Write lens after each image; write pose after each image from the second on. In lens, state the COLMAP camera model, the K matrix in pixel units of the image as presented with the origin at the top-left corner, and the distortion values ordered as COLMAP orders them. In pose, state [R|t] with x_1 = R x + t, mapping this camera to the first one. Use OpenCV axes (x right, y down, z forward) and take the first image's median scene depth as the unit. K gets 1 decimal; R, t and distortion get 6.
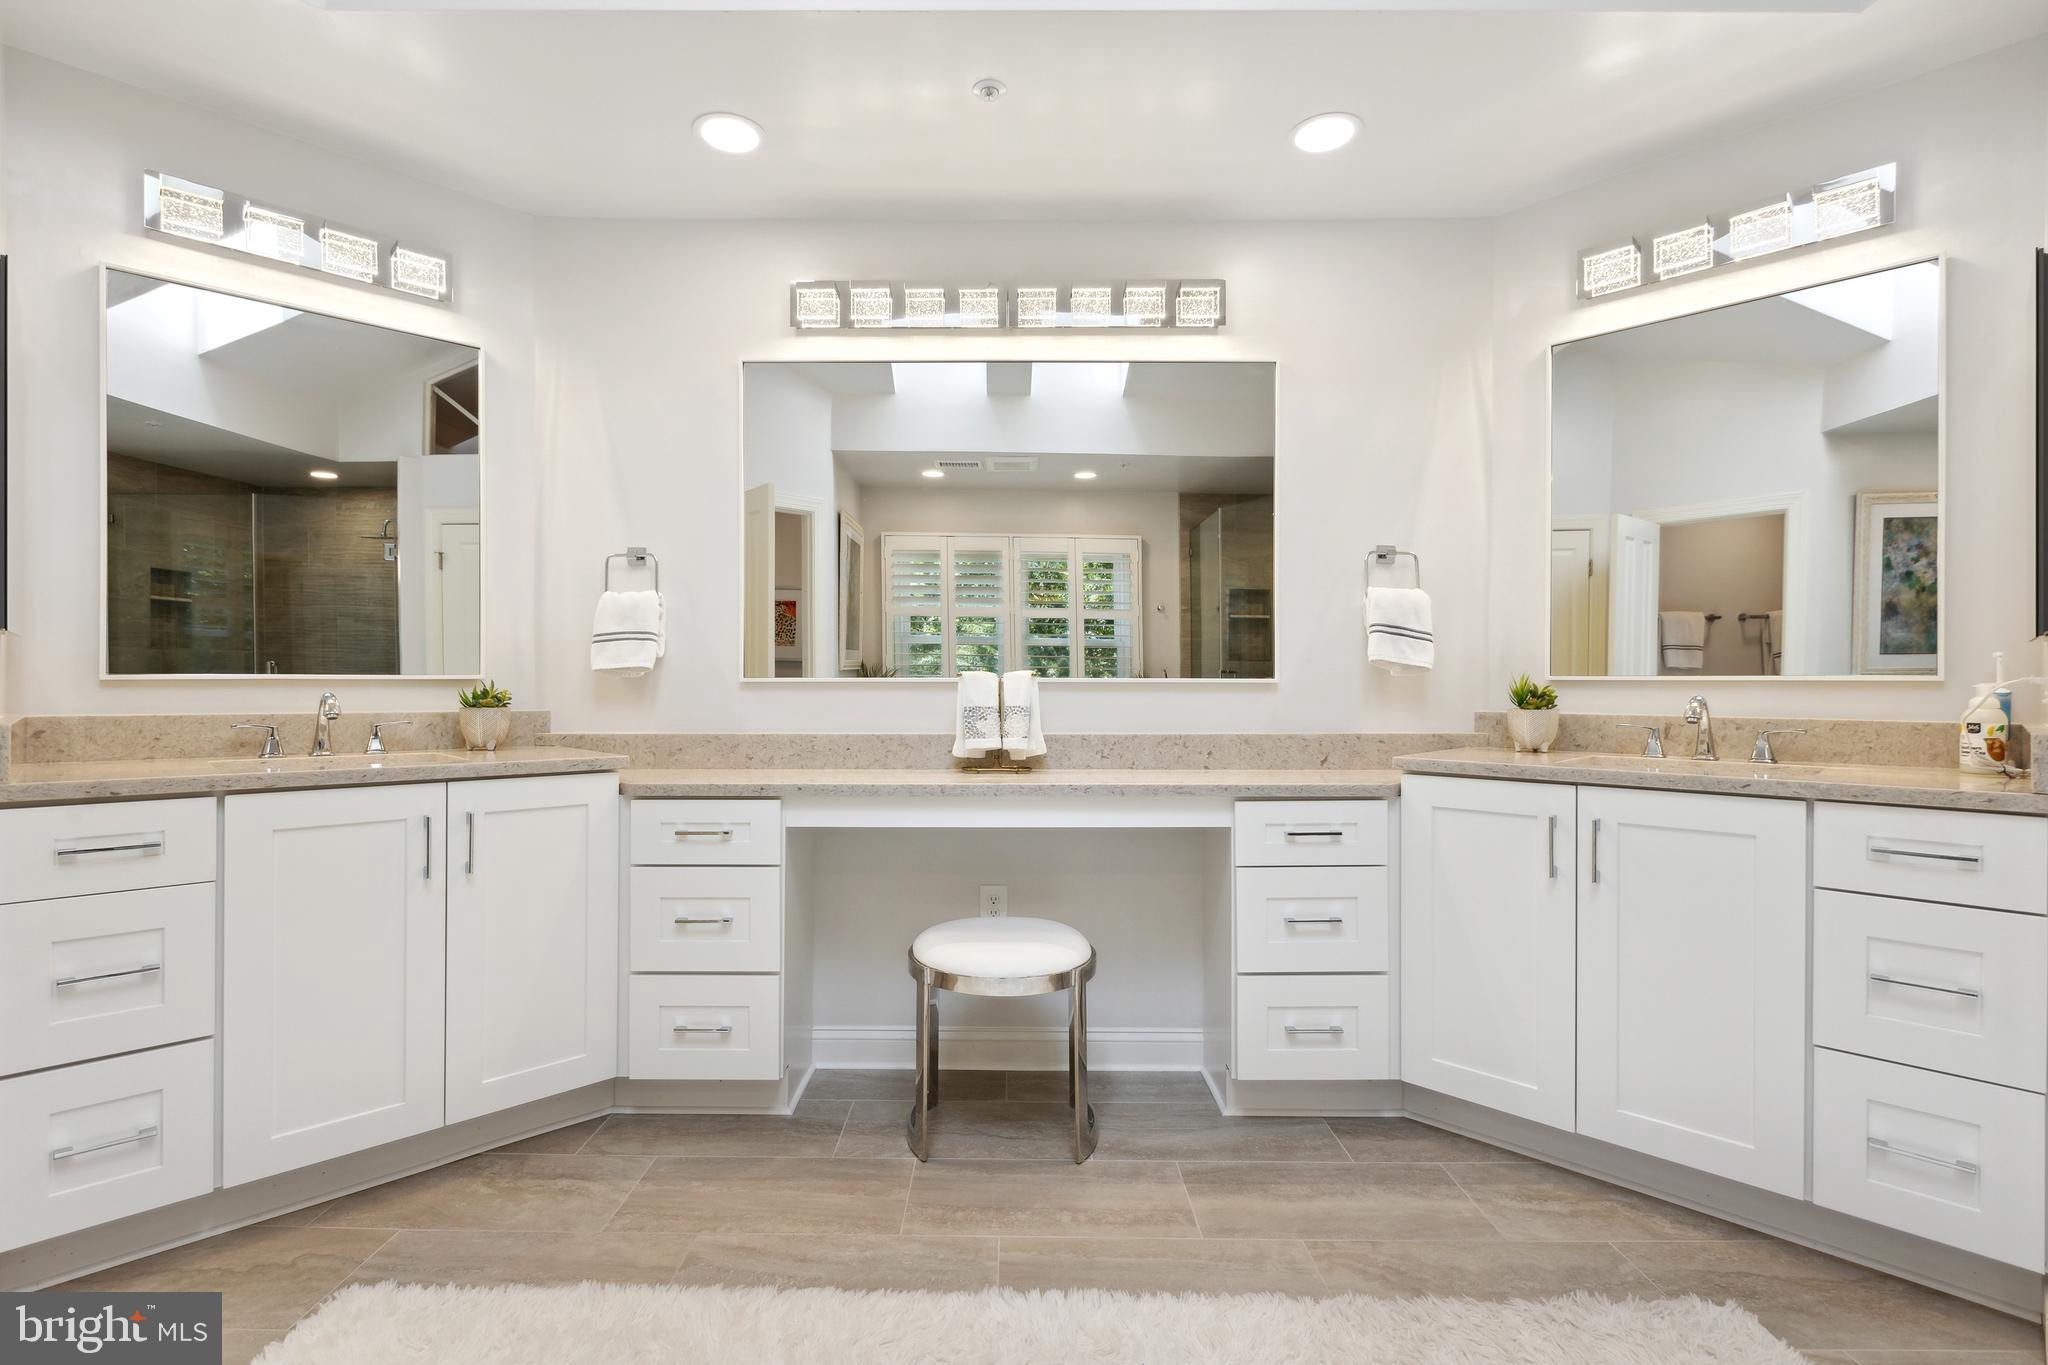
lens RADIAL K [[946.1, 0, 985.6], [0, 946.1, 688.7], [0, 0, 1]] dist [0.004100, -0.003934]
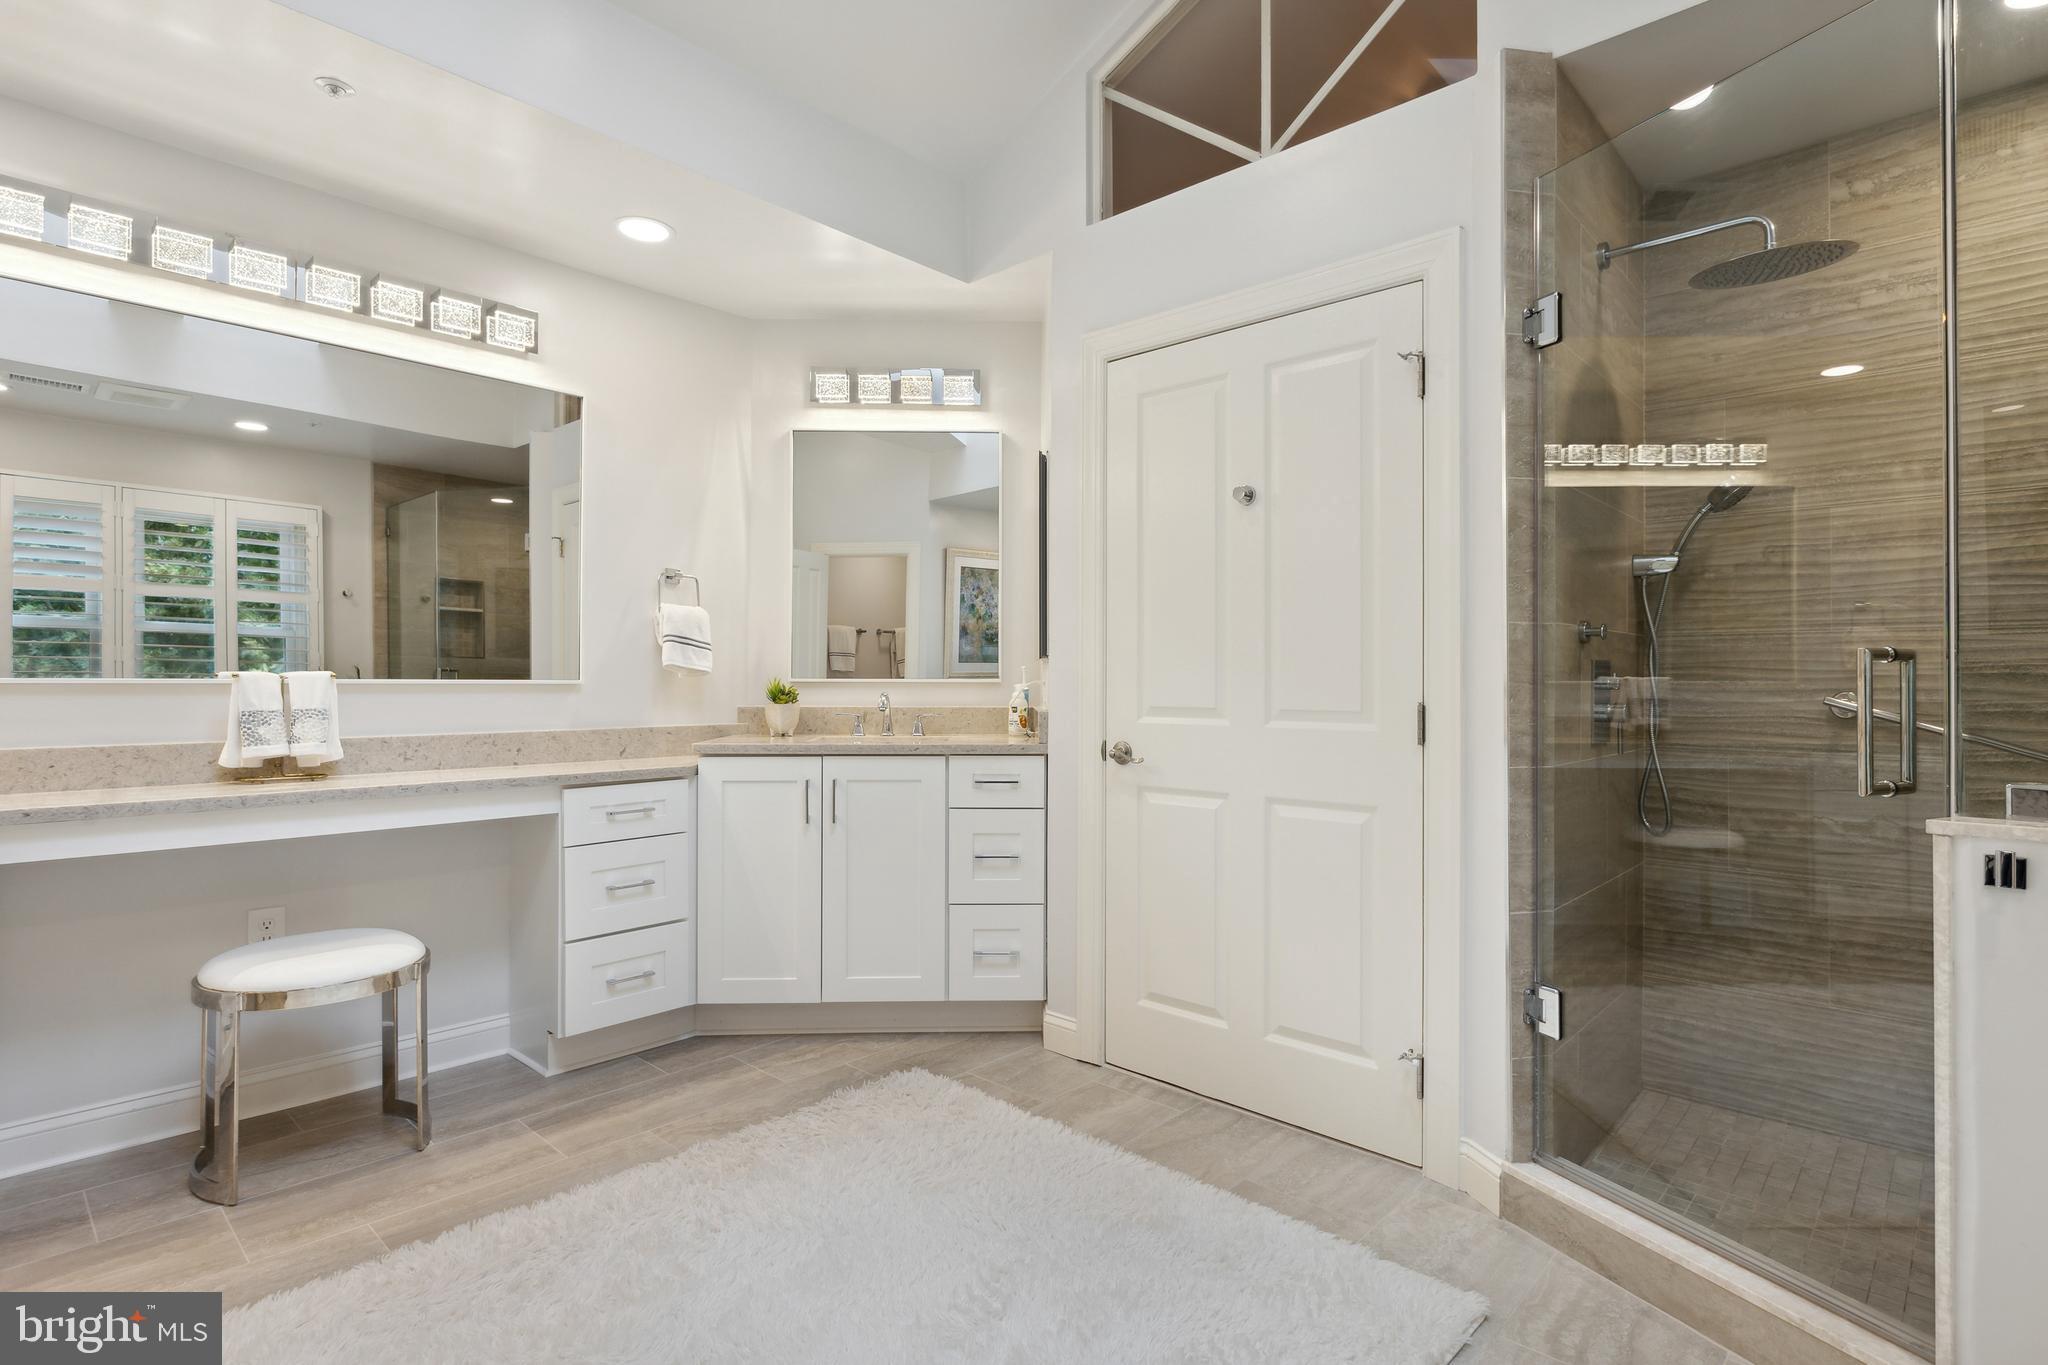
lens RADIAL K [[1023.6, 0, 1023.8], [0, 1023.6, 682.2], [0, 0, 1]] dist [-0.001503, -0.000449]
pose [[0.673396, 0.000525, 0.739282, -0.250228], [0.003093, 0.999989, -0.003528, -0.002245], [-0.739276, 0.004662, 0.673387, -0.210606]]
